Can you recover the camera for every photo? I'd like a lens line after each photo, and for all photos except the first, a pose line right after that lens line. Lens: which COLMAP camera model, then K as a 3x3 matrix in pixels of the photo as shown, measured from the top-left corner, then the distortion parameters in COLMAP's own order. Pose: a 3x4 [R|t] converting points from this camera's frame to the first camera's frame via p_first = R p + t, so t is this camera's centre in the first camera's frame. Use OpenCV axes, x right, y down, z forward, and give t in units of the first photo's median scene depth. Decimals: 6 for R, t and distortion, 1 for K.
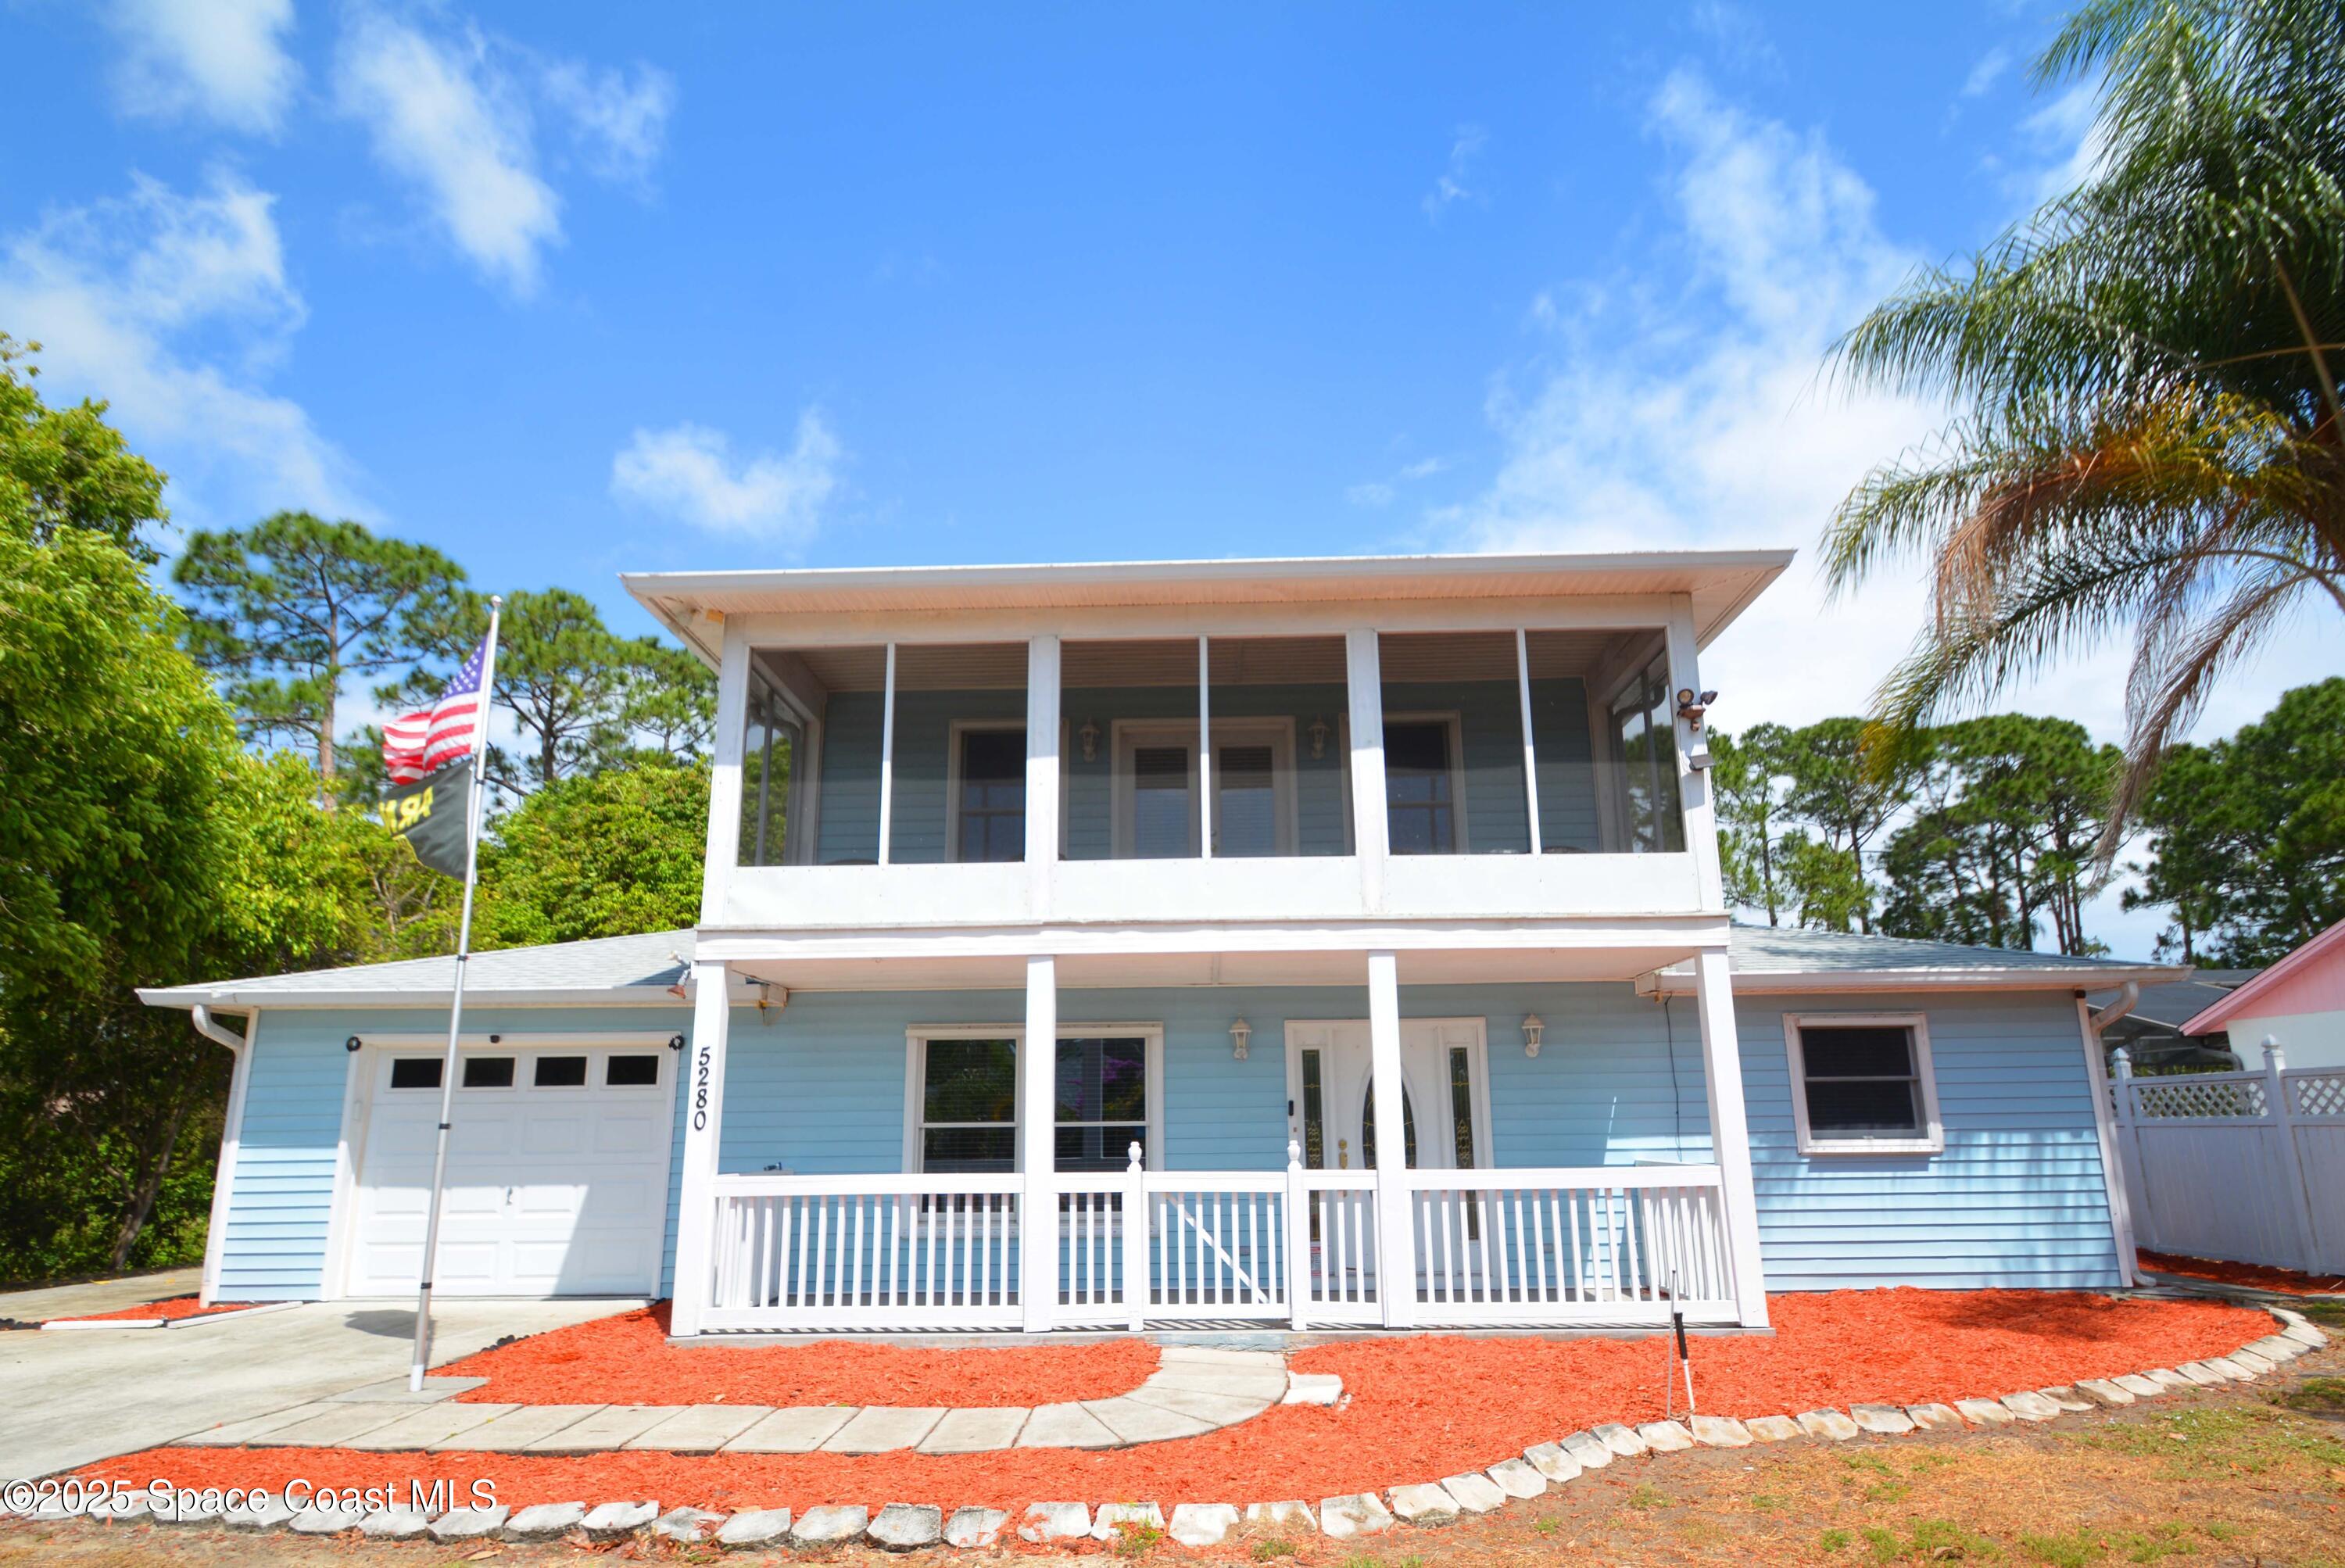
lens RADIAL K [[1216.6, 0, 1188.5], [0, 1216.6, 835.8], [0, 0, 1]] dist [0.006388, 0.000180]
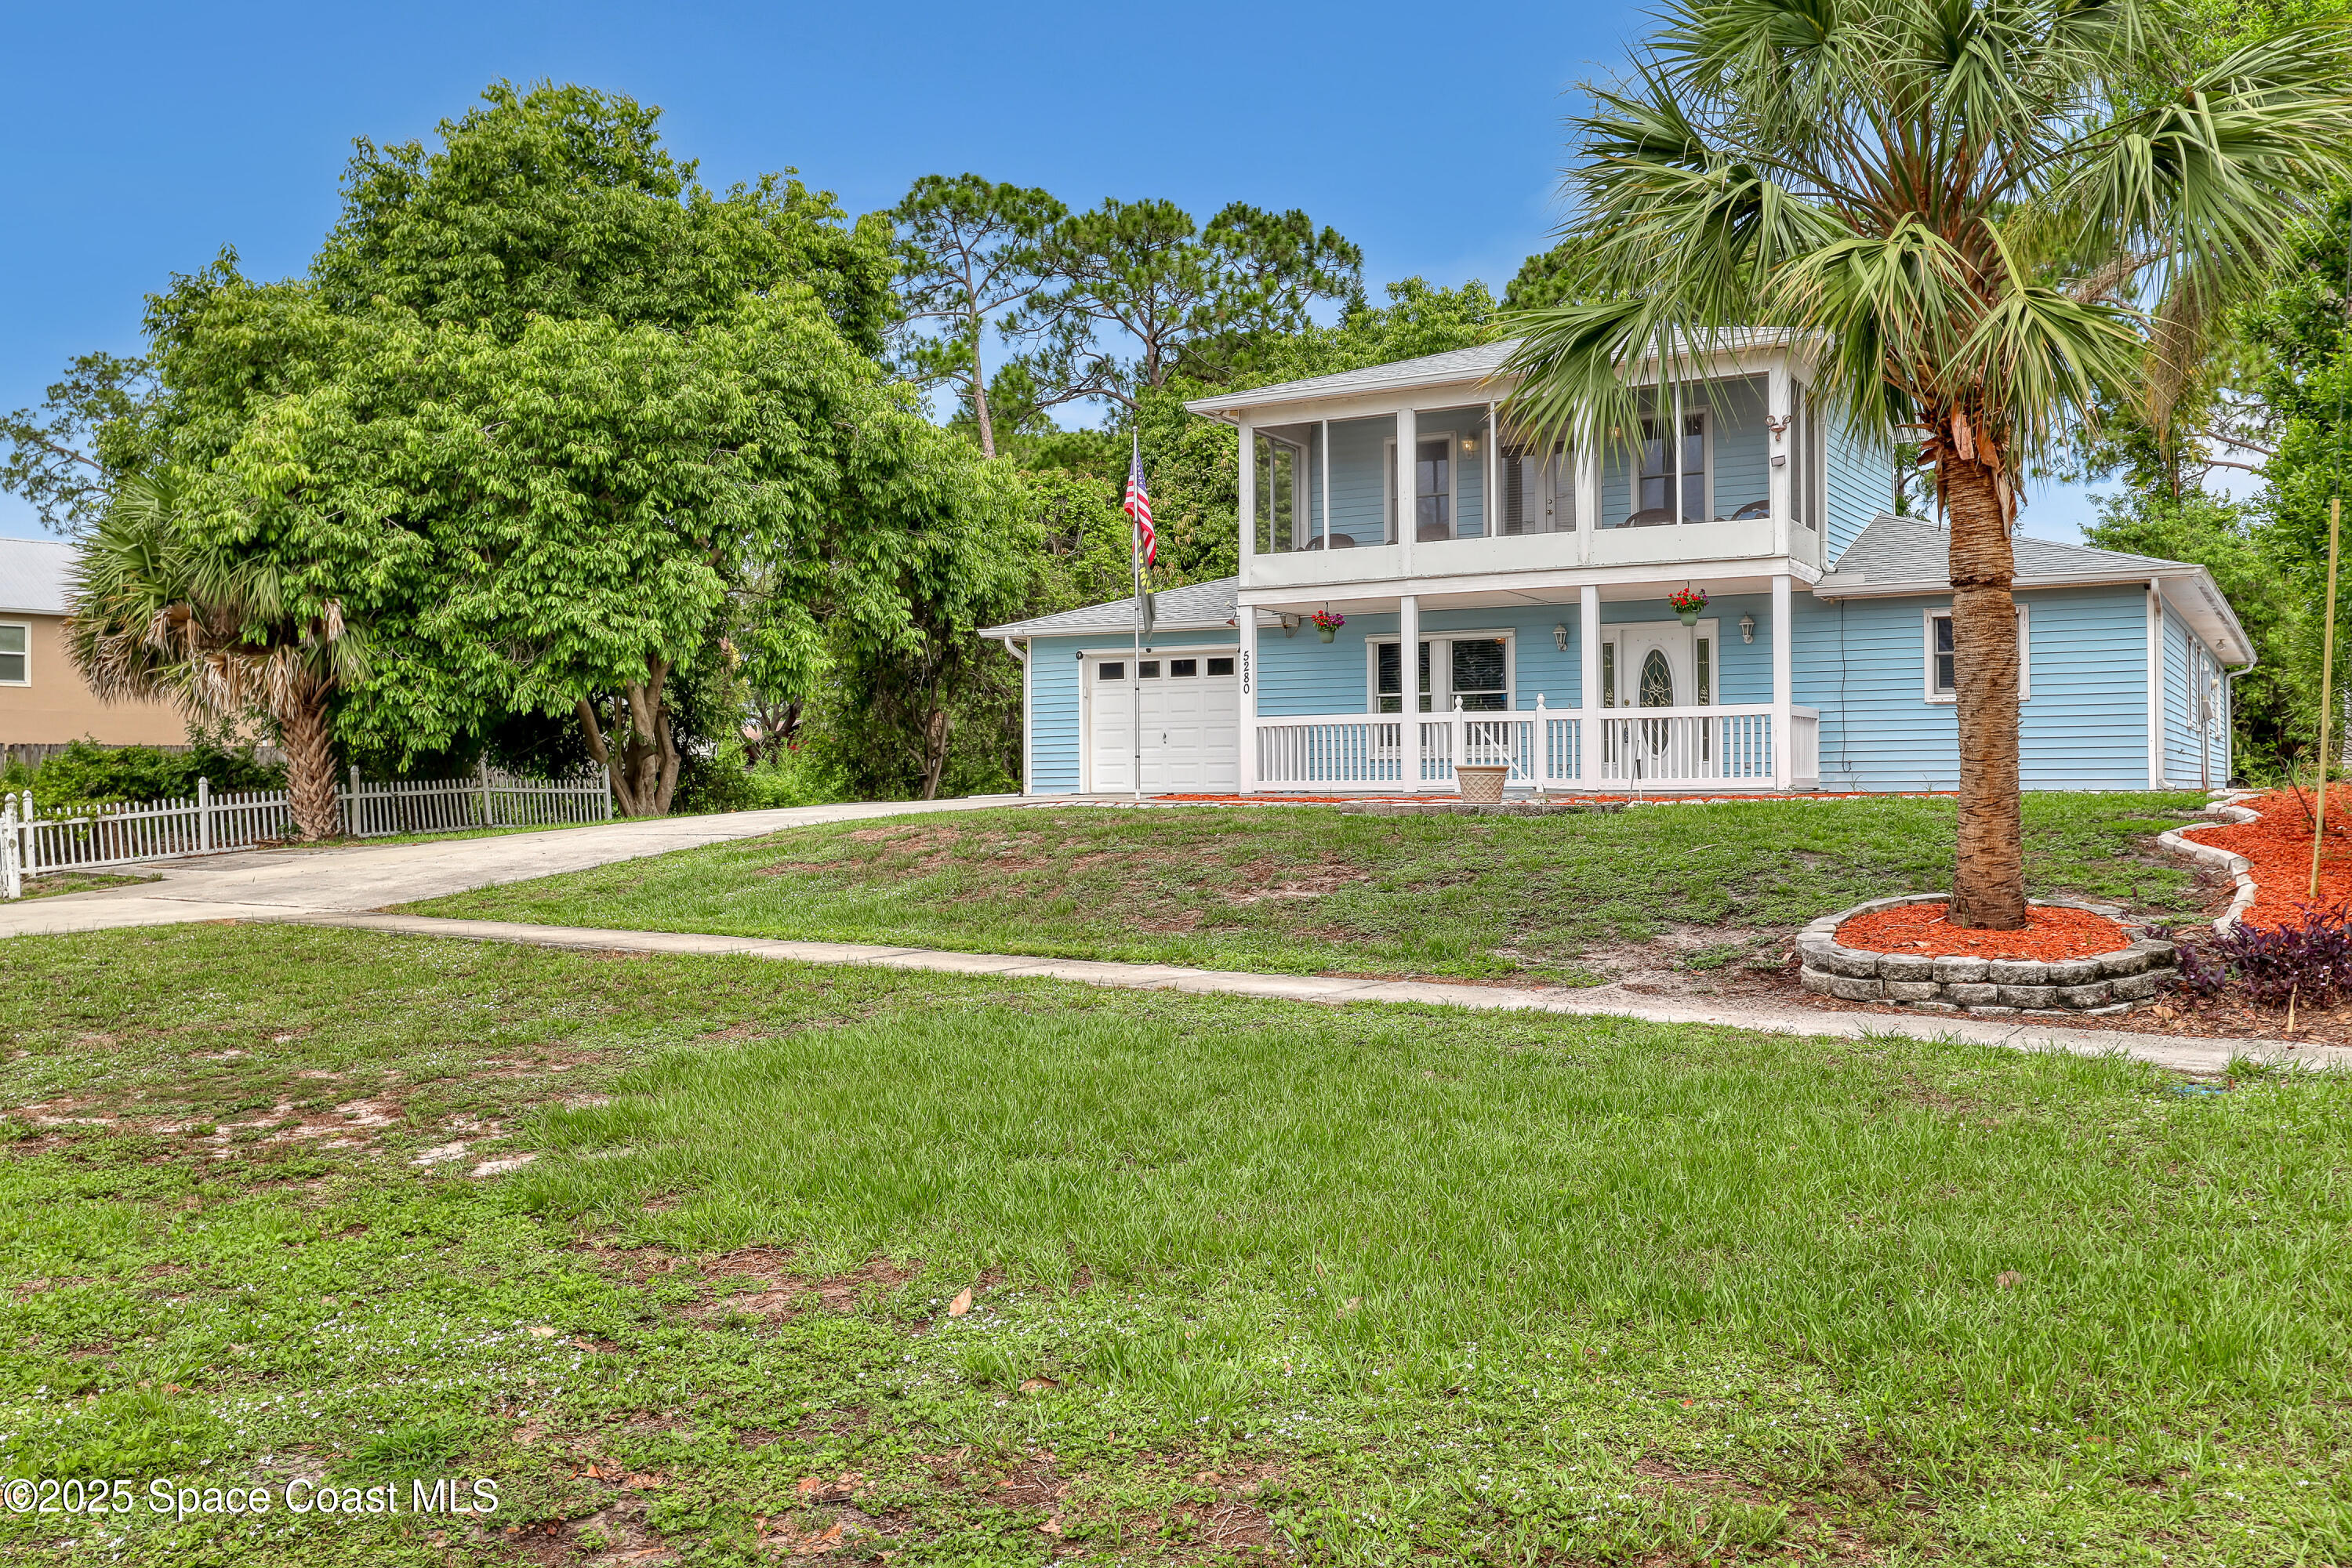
lens RADIAL K [[1991.2, 0, 1163.1], [0, 1991.2, 790.7], [0, 0, 1]] dist [-0.029380, -0.007098]
pose [[0.875486, 0.006256, -0.483203, 0.902517], [0.109249, 0.971466, 0.210520, -0.257407], [0.470732, -0.237097, 0.849821, -1.590972]]
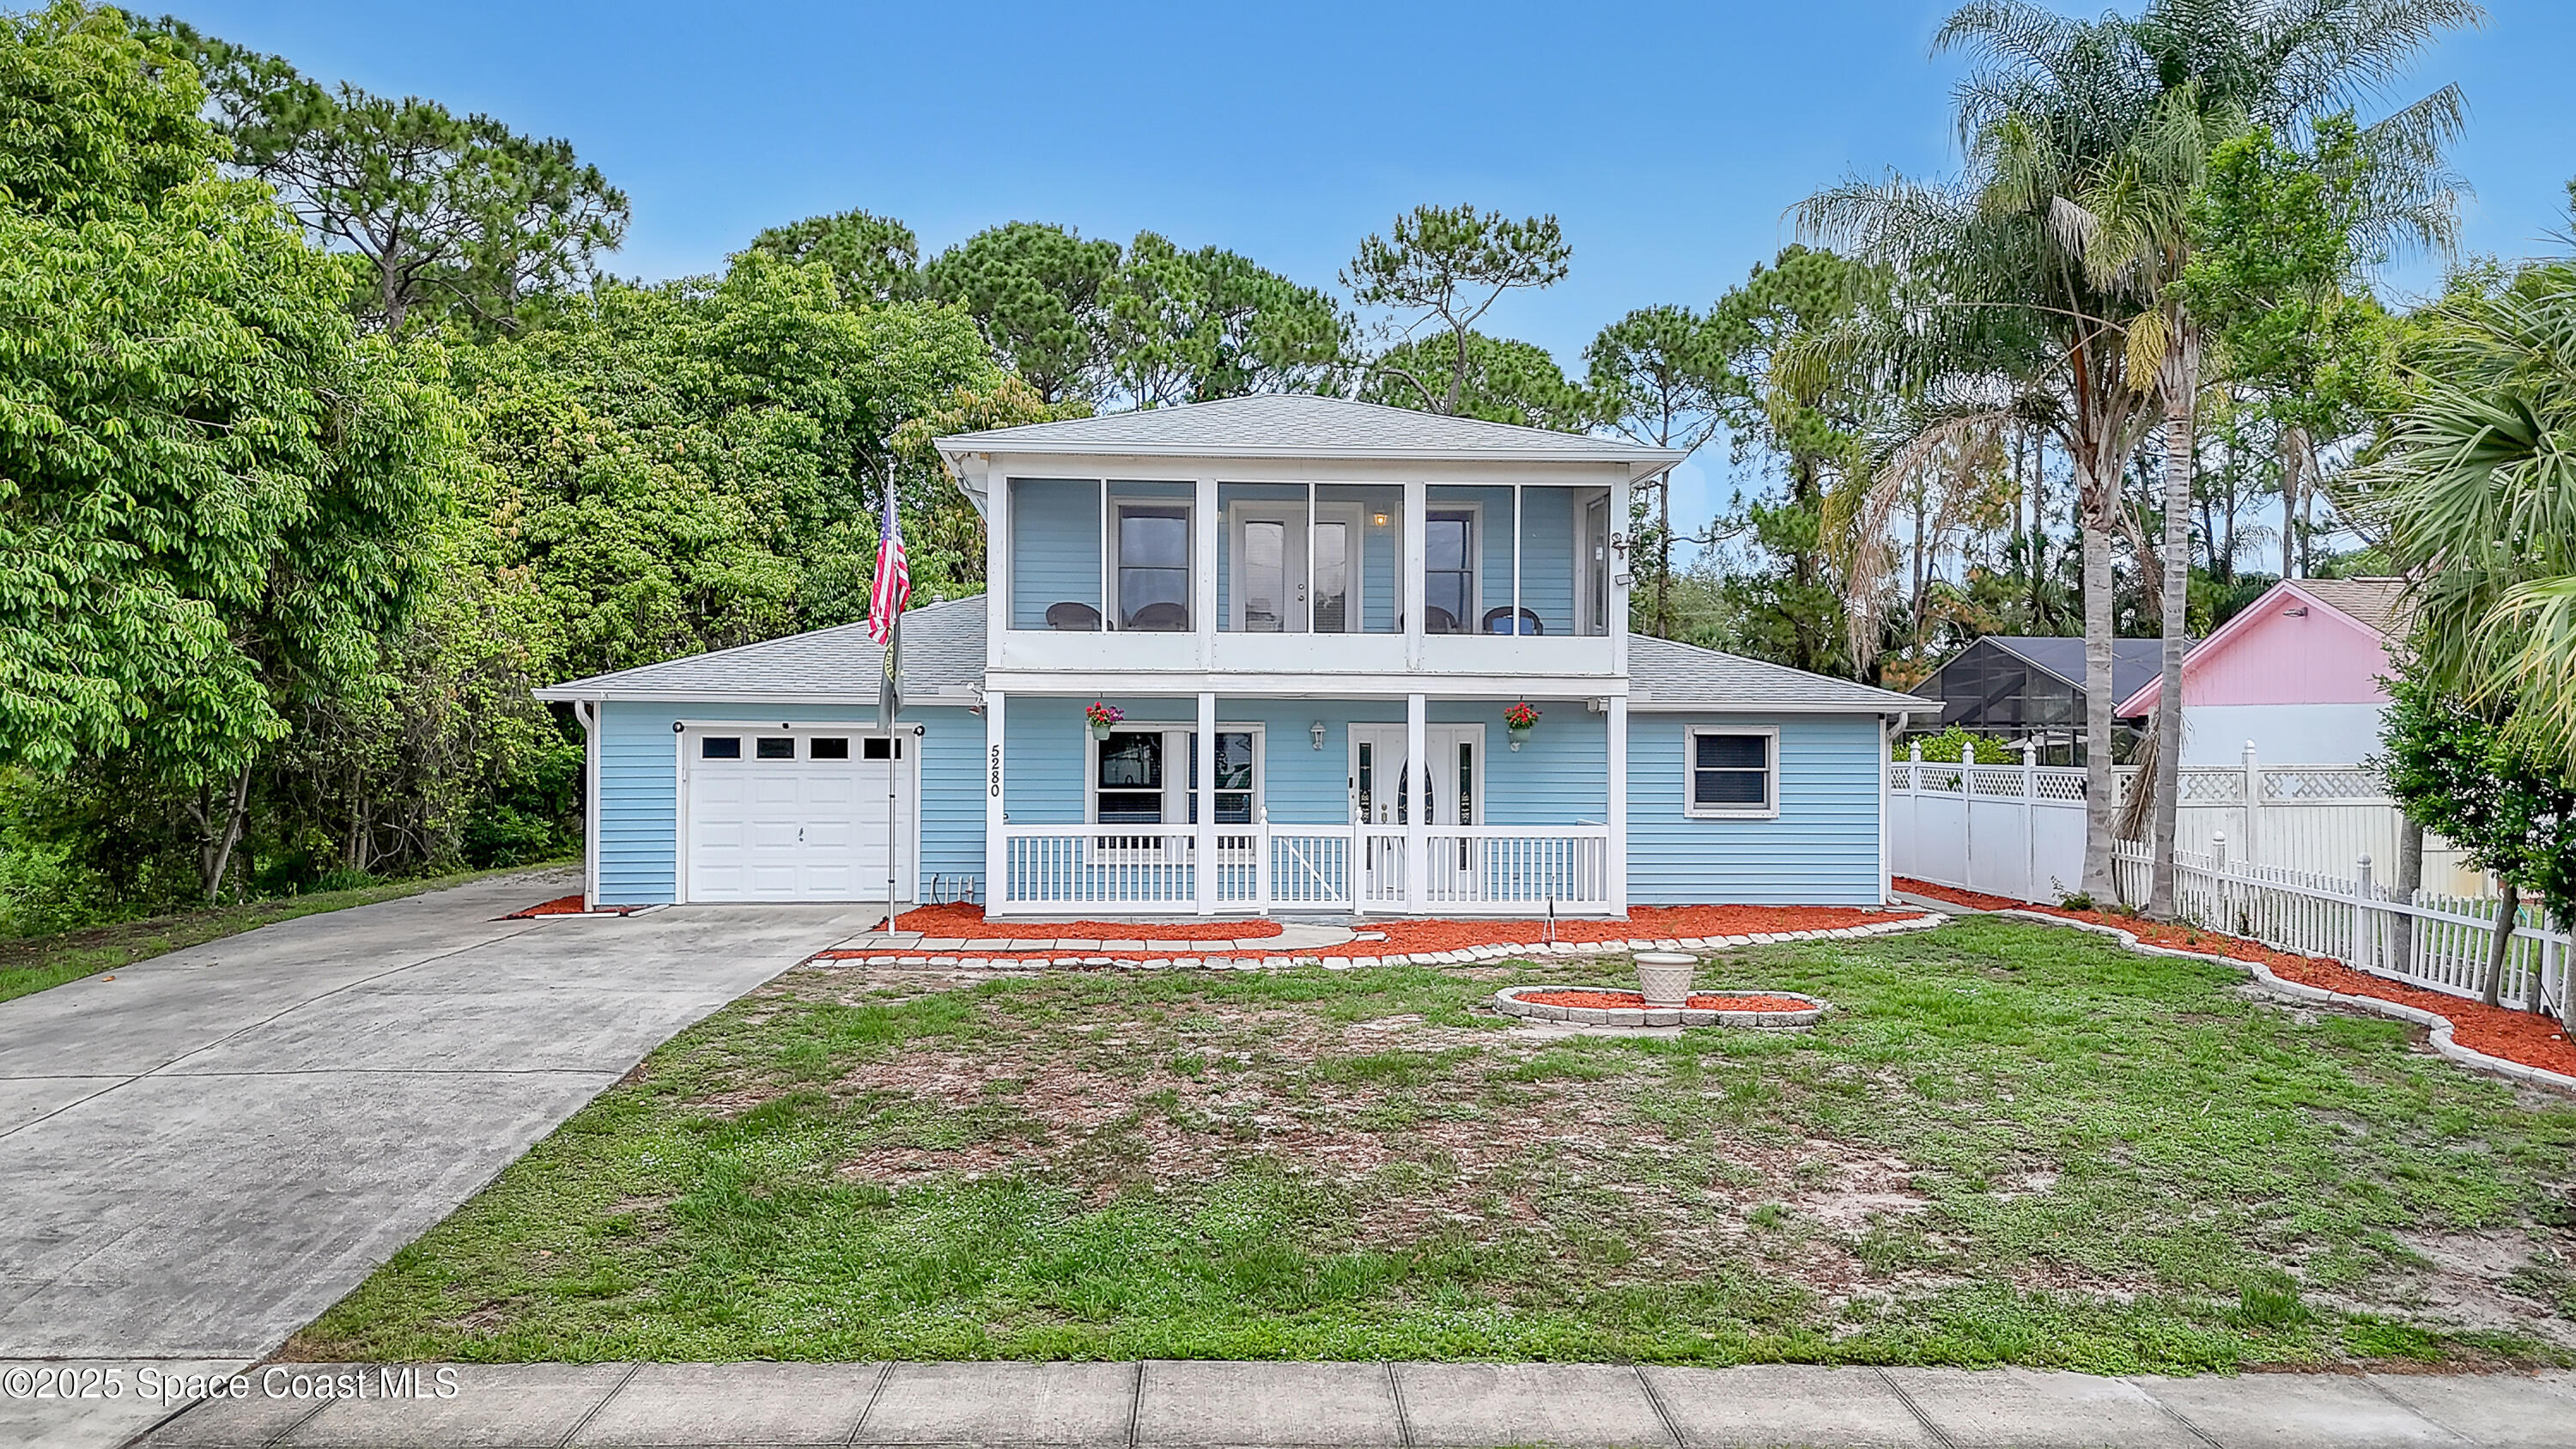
lens RADIAL K [[1942.1, 0, 1305.1], [0, 1942.1, 721.7], [0, 0, 1]] dist [0.083849, -0.075917]
pose [[0.994475, 0.017472, 0.103506, -0.230154], [-0.040124, 0.974444, 0.221018, -0.388580], [-0.096999, -0.223950, 0.969762, -1.337397]]
